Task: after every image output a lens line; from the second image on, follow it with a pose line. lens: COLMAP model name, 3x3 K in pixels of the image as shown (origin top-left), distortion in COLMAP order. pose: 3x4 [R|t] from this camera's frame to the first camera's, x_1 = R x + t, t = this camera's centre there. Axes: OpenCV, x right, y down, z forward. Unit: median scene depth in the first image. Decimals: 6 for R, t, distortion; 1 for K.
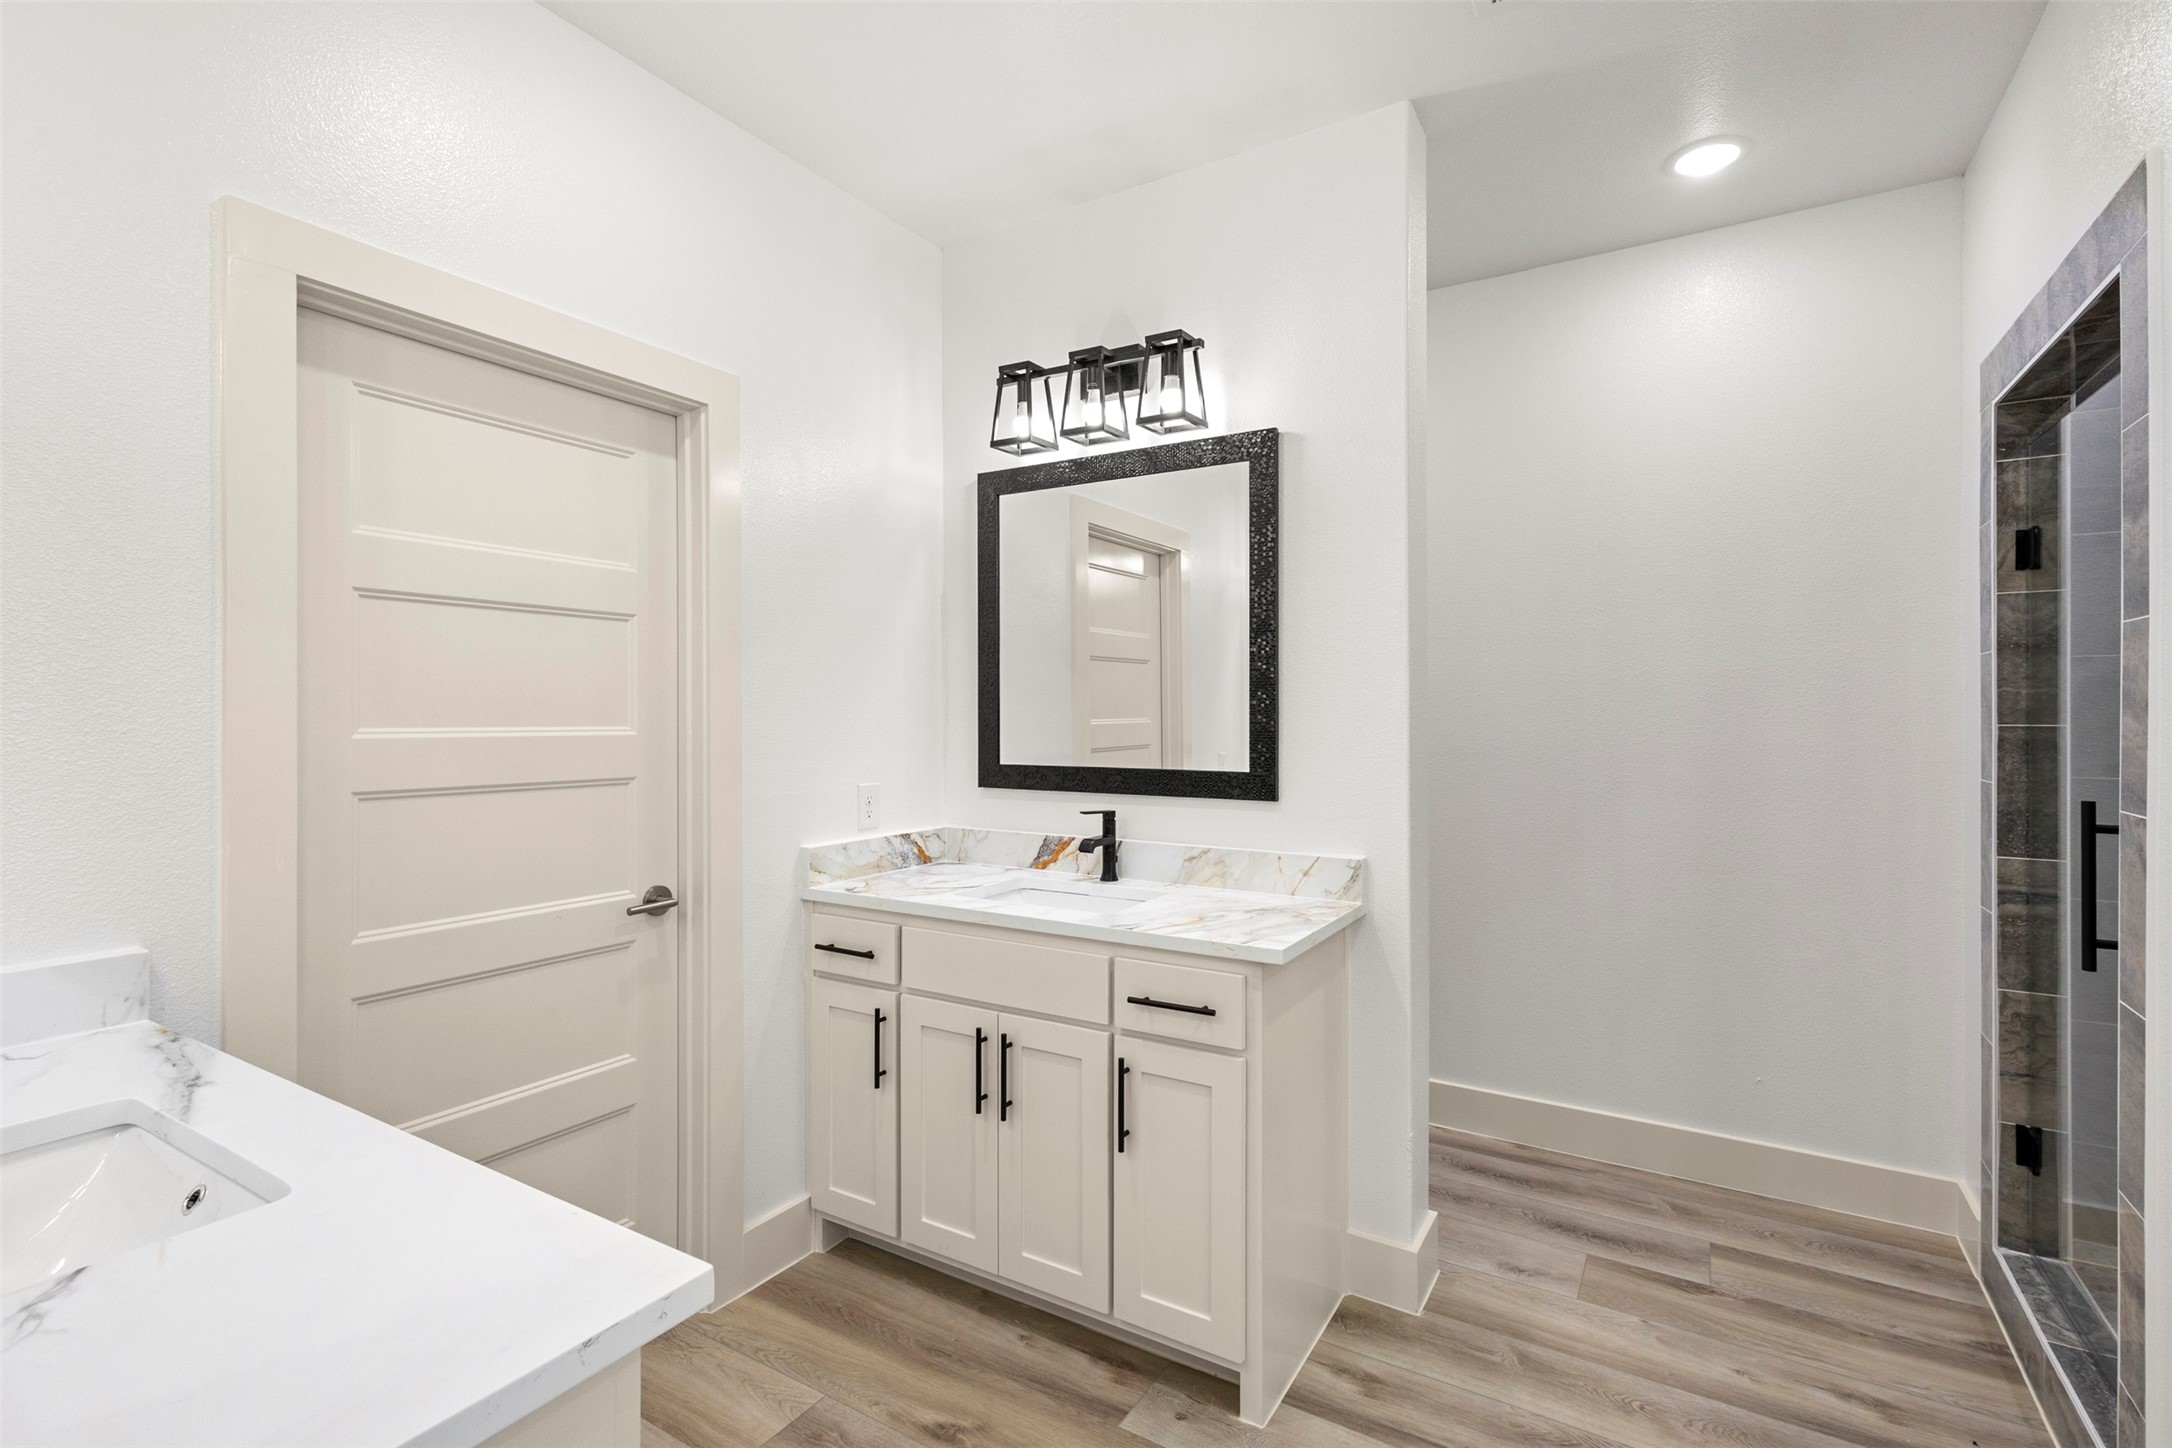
lens RADIAL K [[996.2, 0, 1084.4], [0, 996.2, 718.4], [0, 0, 1]] dist [0.007045, -0.000398]
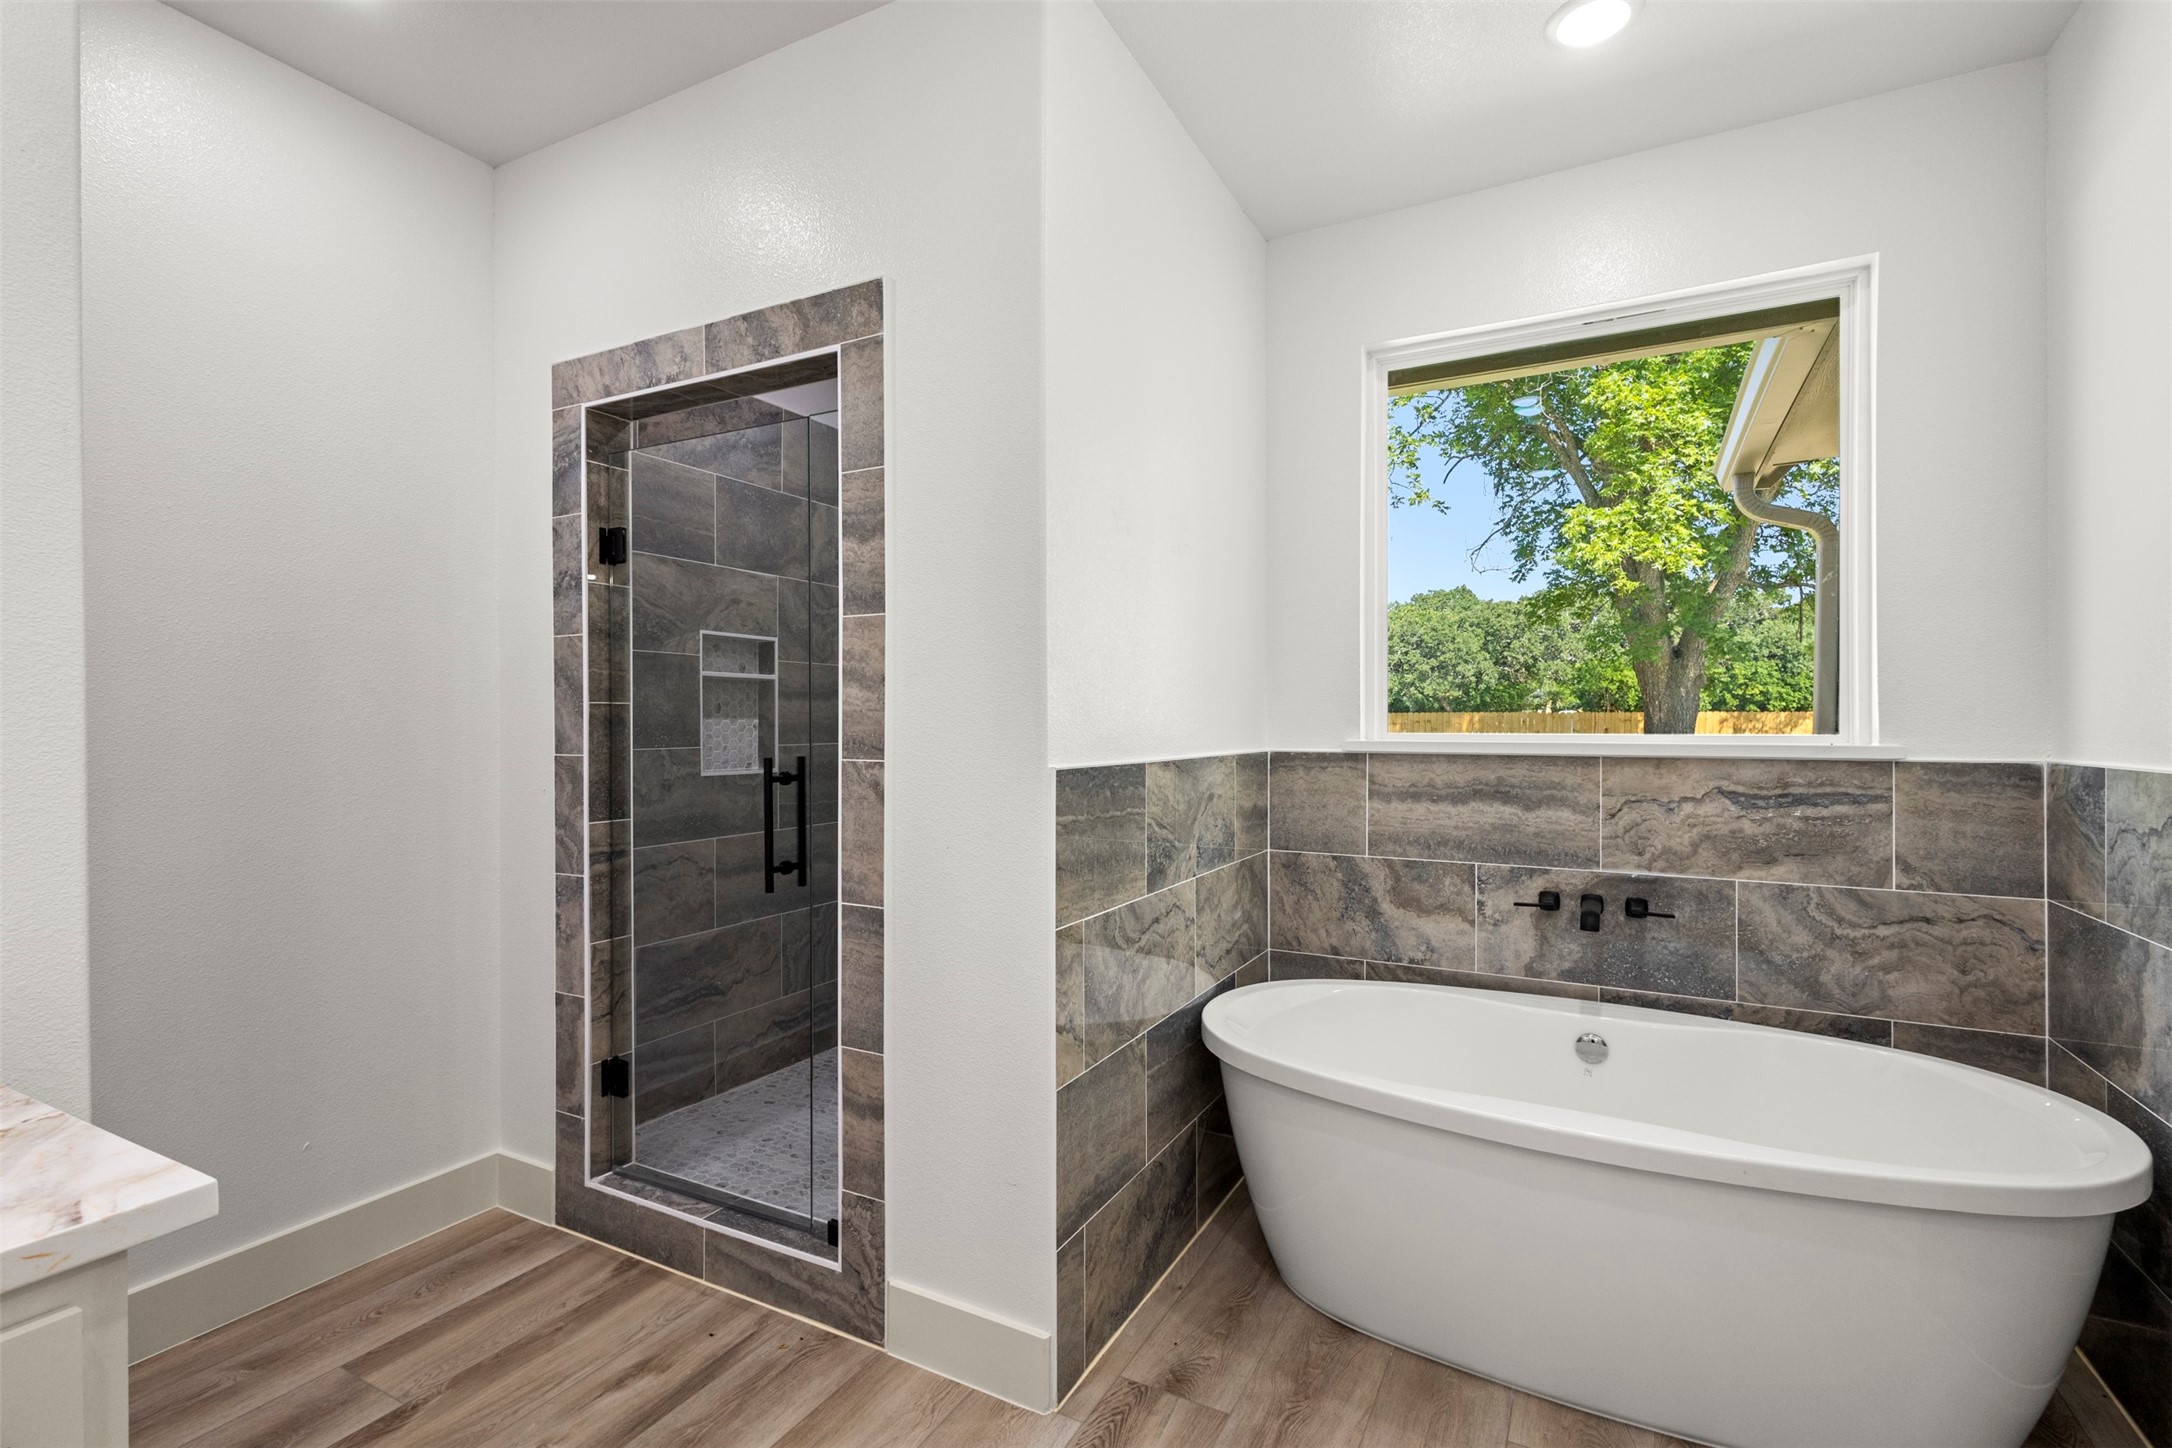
lens RADIAL K [[996.2, 0, 1084.4], [0, 996.2, 718.4], [0, 0, 1]] dist [0.007045, -0.000398]
pose [[-0.061834, 0.001553, 0.998085, -0.211249], [0.005235, 0.999986, -0.001232, 0.028704], [-0.998073, 0.005149, -0.061842, 0.533120]]
